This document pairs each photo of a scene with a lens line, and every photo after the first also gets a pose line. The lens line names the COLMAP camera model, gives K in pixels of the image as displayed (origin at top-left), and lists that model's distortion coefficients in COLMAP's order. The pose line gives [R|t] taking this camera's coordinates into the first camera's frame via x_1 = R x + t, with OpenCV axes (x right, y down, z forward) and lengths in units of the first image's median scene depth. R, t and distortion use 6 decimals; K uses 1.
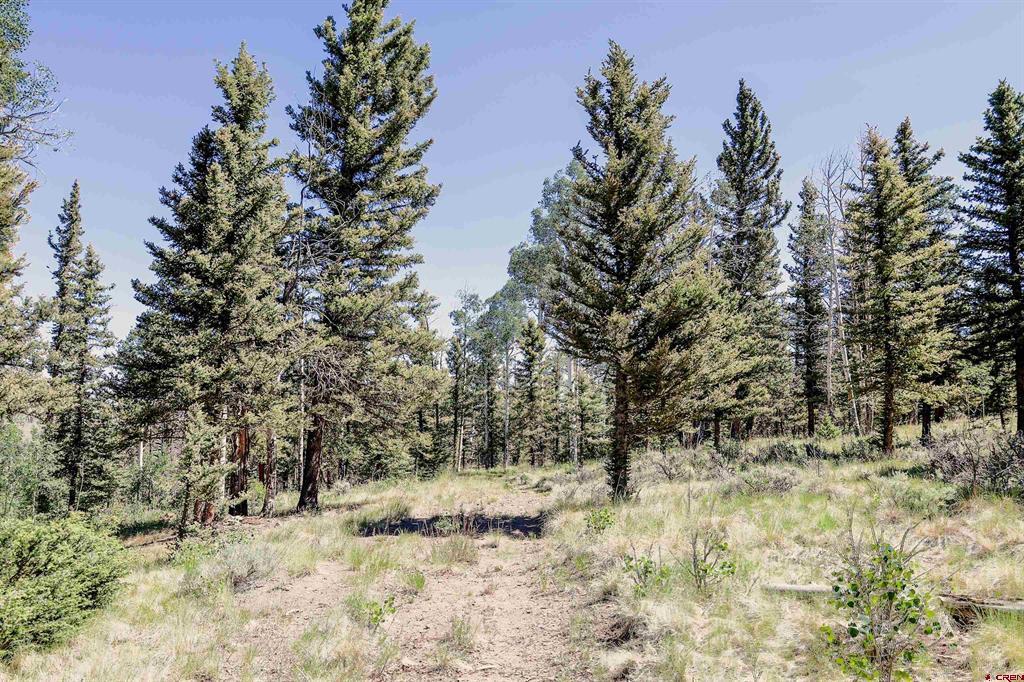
lens RADIAL K [[745.1, 0, 508.2], [0, 745.1, 346.6], [0, 0, 1]] dist [-0.005343, -0.001840]
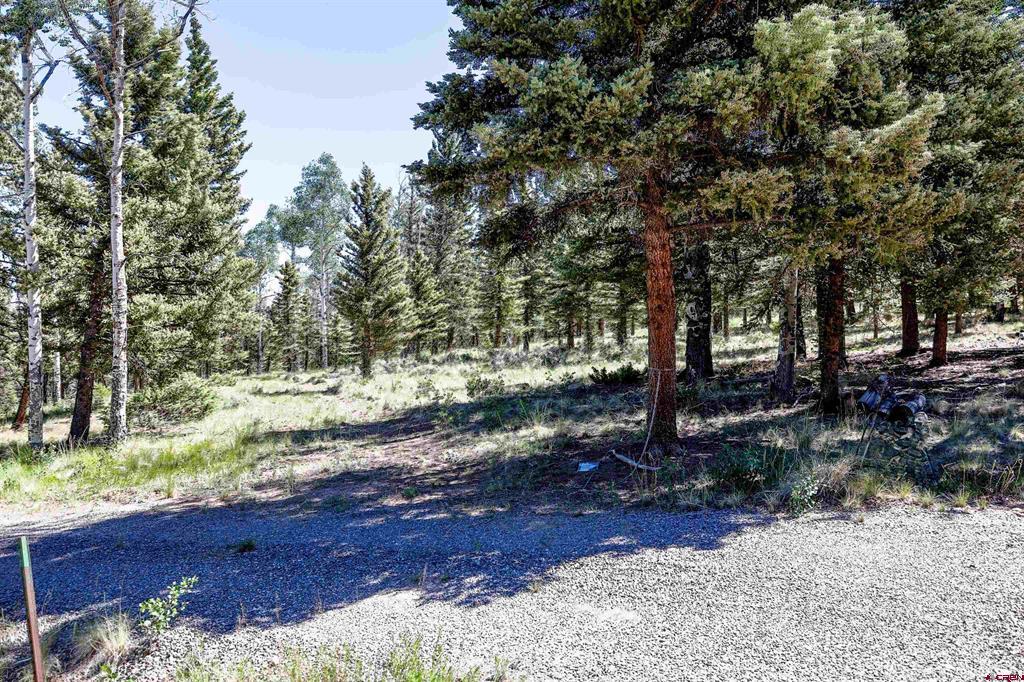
lens RADIAL K [[762.8, 0, 506.9], [0, 762.8, 345.6], [0, 0, 1]] dist [-0.012207, 0.015815]
pose [[0.936675, -0.009839, 0.350061, -0.192313], [-0.032093, 0.992987, 0.113783, -0.131250], [-0.348725, -0.117812, 0.929791, -0.955112]]
